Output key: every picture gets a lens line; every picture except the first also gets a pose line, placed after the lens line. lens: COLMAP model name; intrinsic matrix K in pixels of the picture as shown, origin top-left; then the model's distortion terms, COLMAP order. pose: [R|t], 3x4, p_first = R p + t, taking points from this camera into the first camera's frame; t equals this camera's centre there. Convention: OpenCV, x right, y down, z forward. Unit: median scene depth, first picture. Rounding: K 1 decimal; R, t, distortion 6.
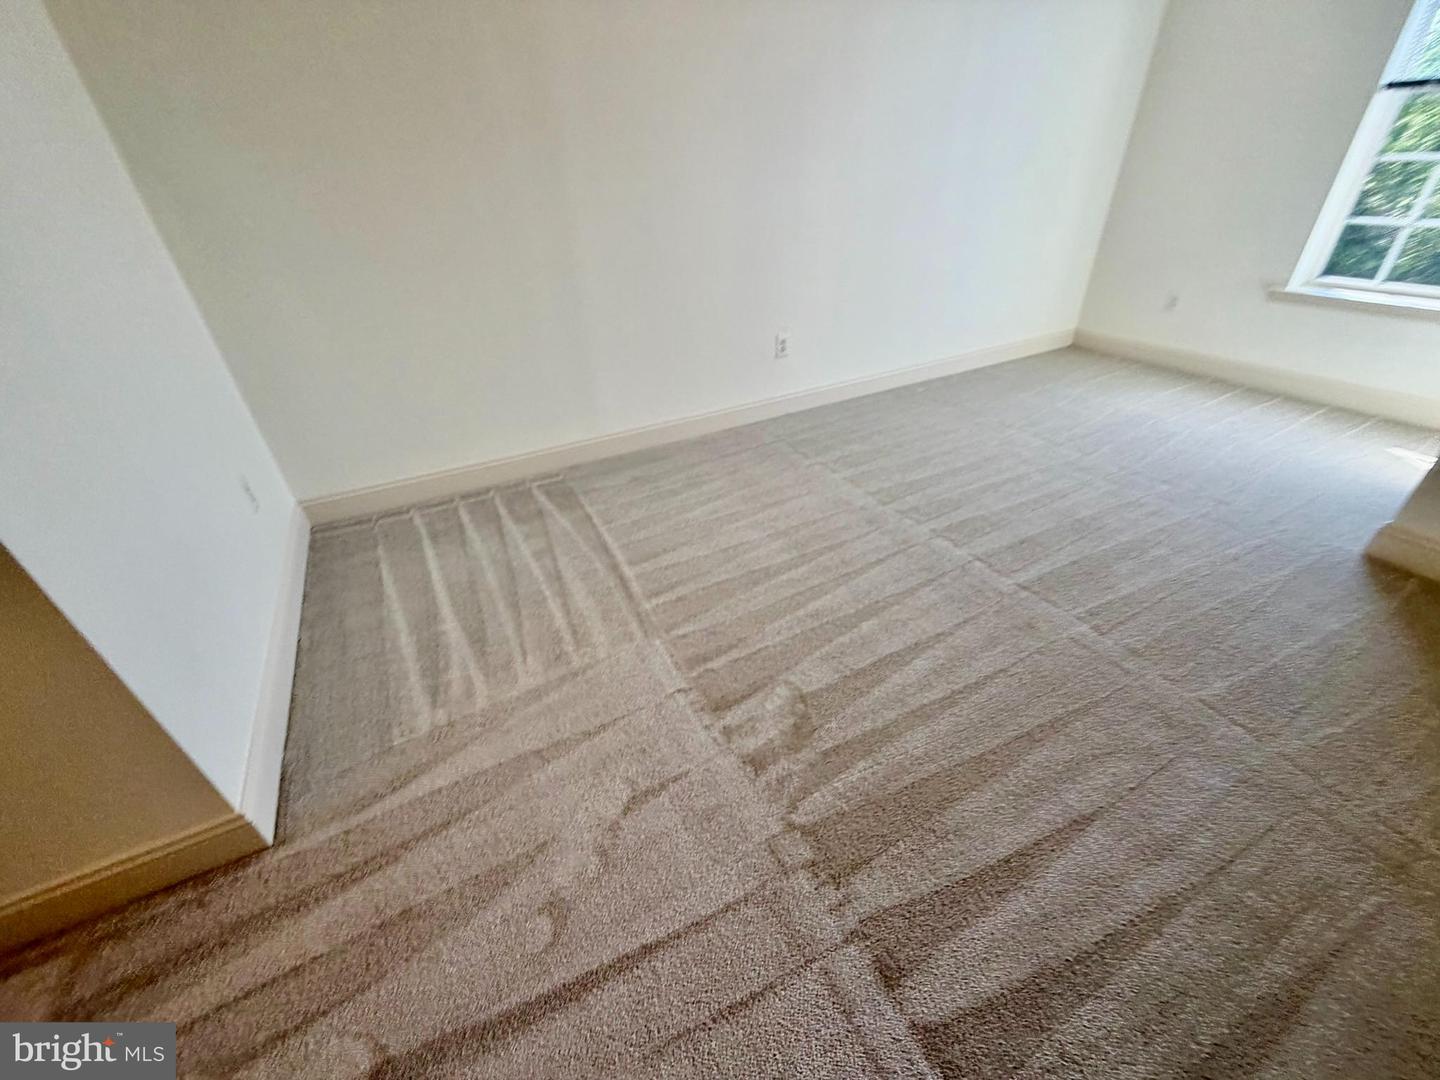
lens RADIAL K [[582.7, 0, 720.0], [0, 582.7, 540.0], [0, 0, 1]] dist [-0.000960, -0.000288]
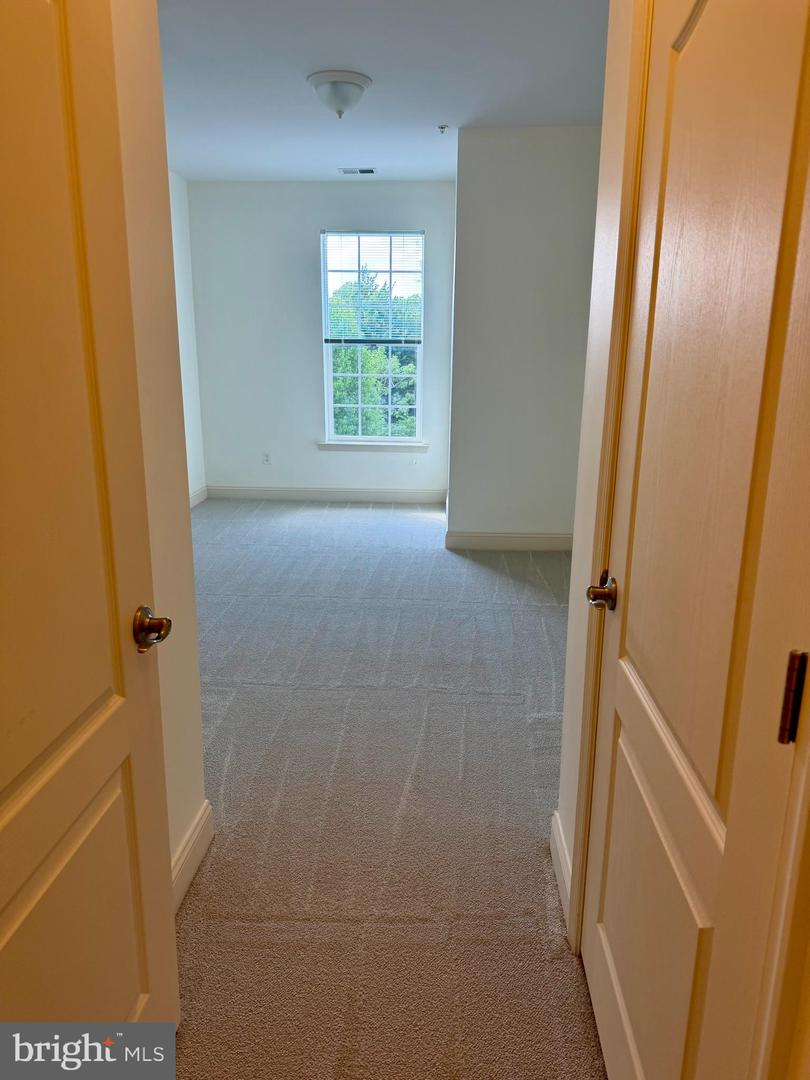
lens RADIAL K [[763.5, 0, 405.0], [0, 763.5, 540.0], [0, 0, 1]] dist [0.028712, -0.051304]
pose [[0.523363, -0.170334, 0.834912, -0.870563], [0.440346, 0.892908, -0.093864, 0.133298], [-0.729511, 0.416775, 0.542321, -0.254027]]
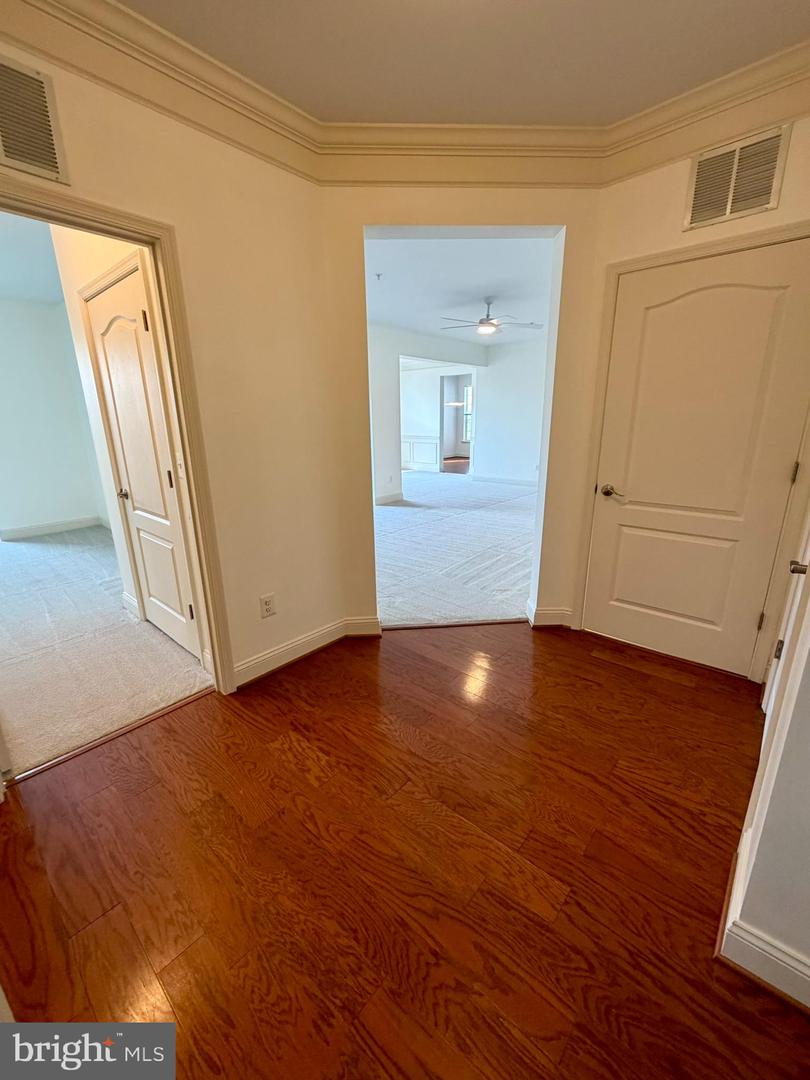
lens RADIAL K [[437.0, 0, 405.0], [0, 437.0, 540.0], [0, 0, 1]] dist [-0.000960, -0.000288]
pose [[-0.341224, -0.218996, 0.914116, -1.515305], [0.531063, 0.757491, 0.379710, 0.222415], [-0.775589, 0.615019, -0.142173, -0.342688]]
